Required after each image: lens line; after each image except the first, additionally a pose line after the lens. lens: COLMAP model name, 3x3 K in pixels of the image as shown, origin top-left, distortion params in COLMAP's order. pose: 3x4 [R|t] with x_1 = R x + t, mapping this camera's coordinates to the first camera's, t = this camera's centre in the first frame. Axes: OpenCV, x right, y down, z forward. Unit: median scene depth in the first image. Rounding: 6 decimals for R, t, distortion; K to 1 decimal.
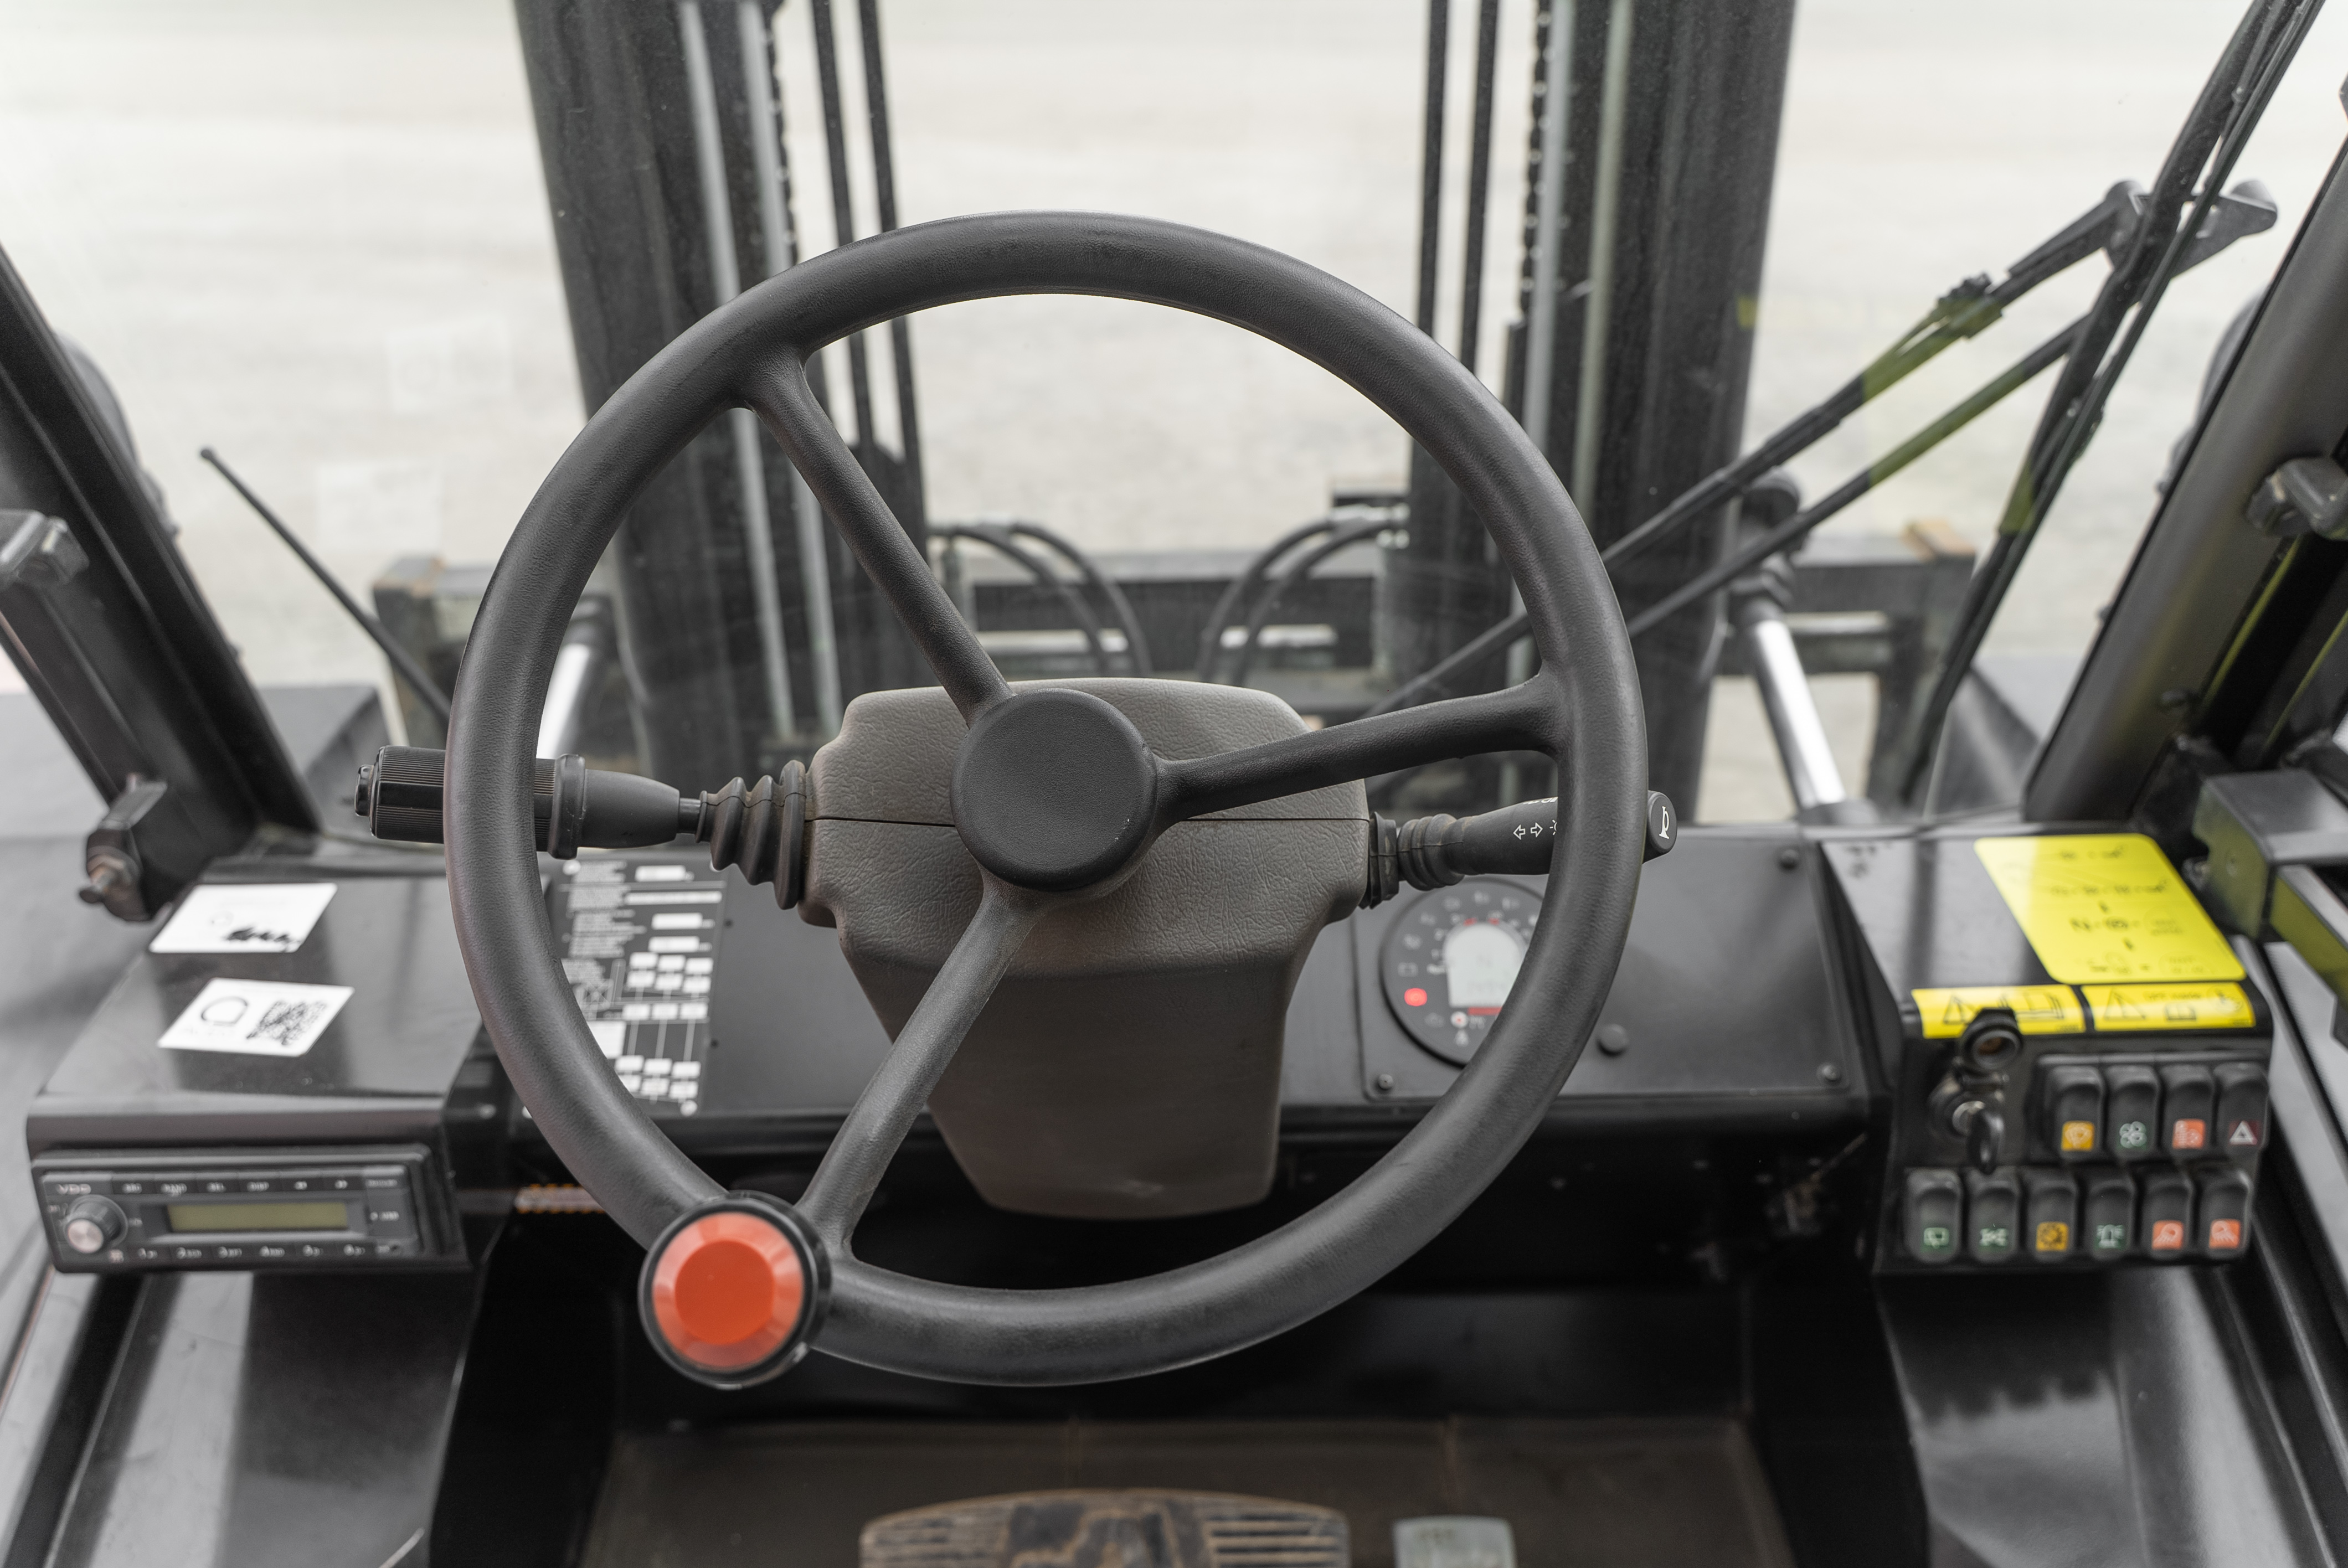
lens RADIAL K [[1995.0, 0, 1169.0], [0, 1995.0, 783.3], [0, 0, 1]] dist [0.031969, -0.002827]
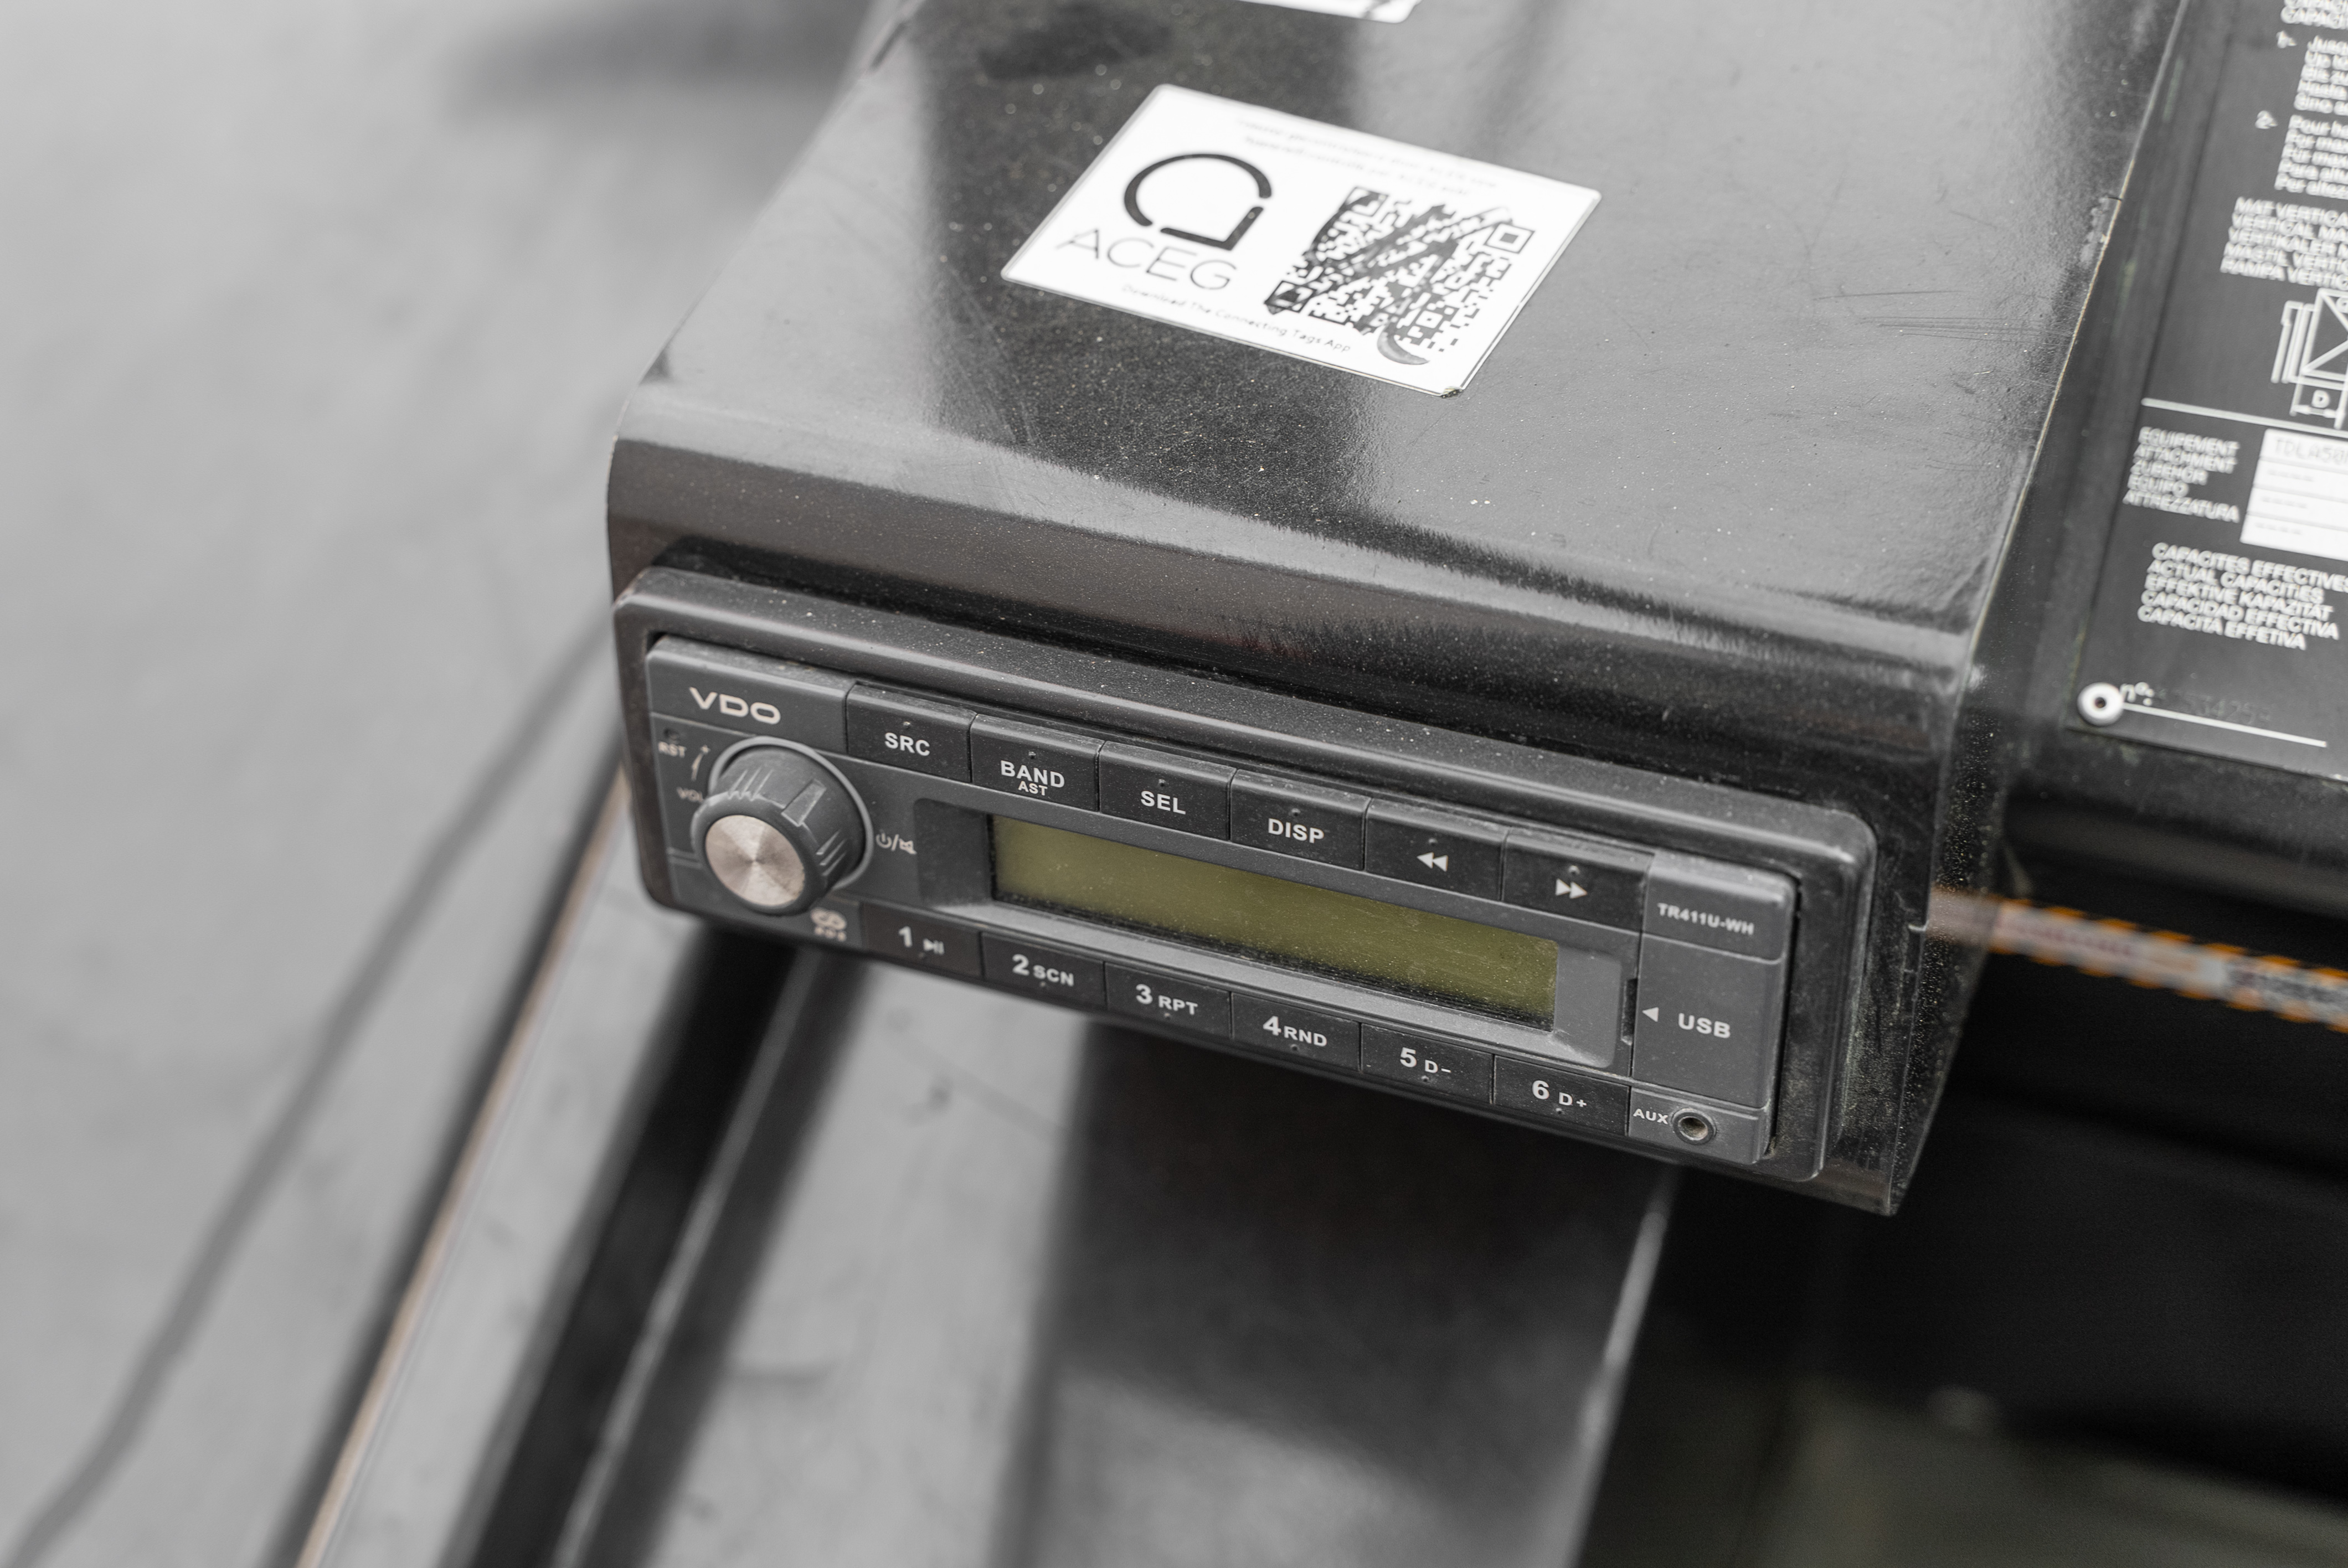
lens RADIAL K [[3397.2, 0, 1176.0], [0, 3397.2, 779.8], [0, 0, 1]] dist [0.047423, 0.000000]
pose [[0.937816, 0.214154, -0.273203, -0.305090], [-0.133497, 0.948995, 0.285634, 0.049073], [0.320438, -0.231400, 0.918571, 0.491714]]
